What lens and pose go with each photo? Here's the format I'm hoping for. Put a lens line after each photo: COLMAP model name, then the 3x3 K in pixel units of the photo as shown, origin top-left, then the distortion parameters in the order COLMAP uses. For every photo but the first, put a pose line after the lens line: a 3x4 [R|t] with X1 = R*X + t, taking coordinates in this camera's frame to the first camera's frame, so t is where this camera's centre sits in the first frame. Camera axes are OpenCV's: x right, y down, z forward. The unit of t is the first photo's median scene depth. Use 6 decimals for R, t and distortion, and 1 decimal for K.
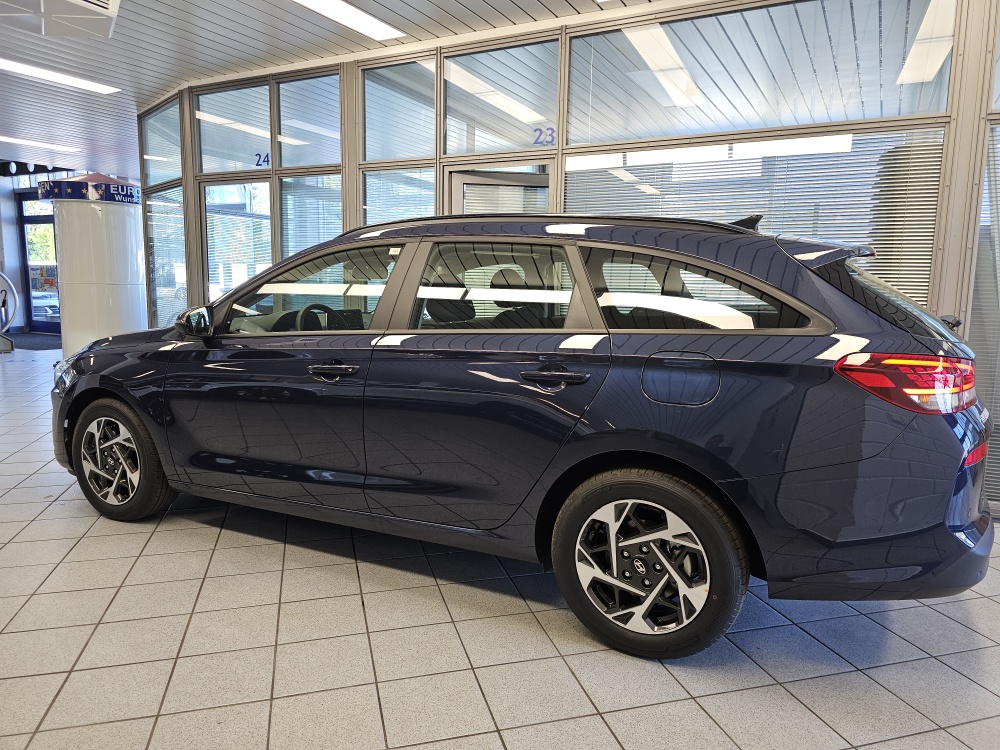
lens RADIAL K [[683.9, 0, 493.9], [0, 683.9, 373.9], [0, 0, 1]] dist [0.019704, -0.033173]
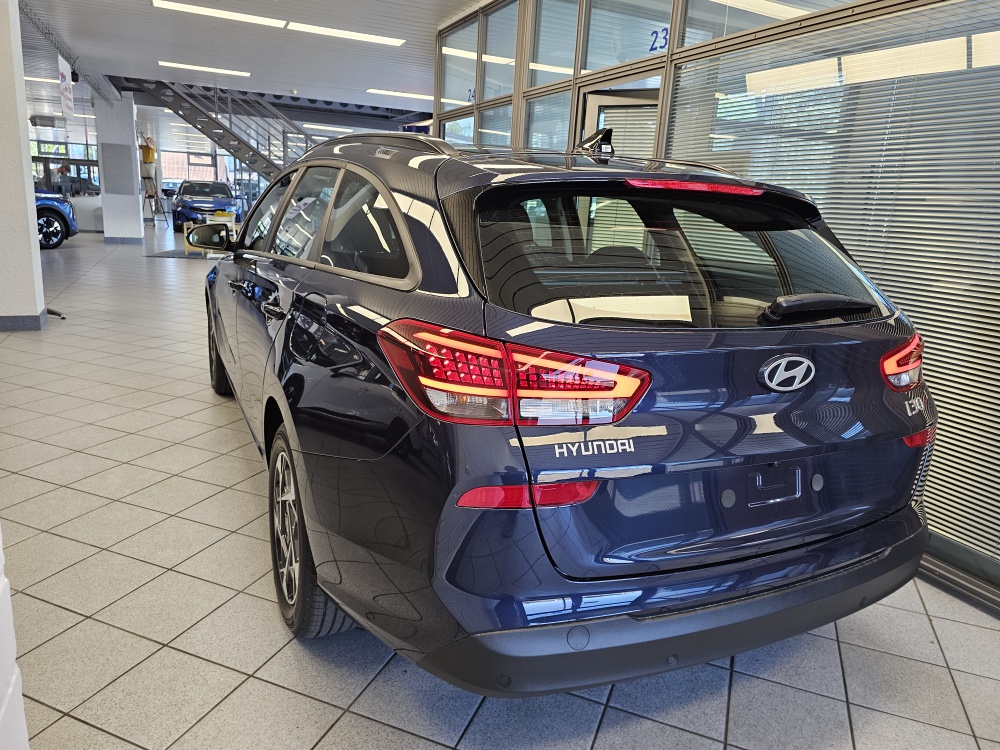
lens RADIAL K [[683.9, 0, 493.9], [0, 683.9, 373.9], [0, 0, 1]] dist [0.019704, -0.033173]
pose [[0.782368, 0.173841, -0.598063, 0.476314], [-0.126326, 0.984589, 0.120937, -0.031967], [0.609870, -0.019067, 0.792272, 0.232423]]
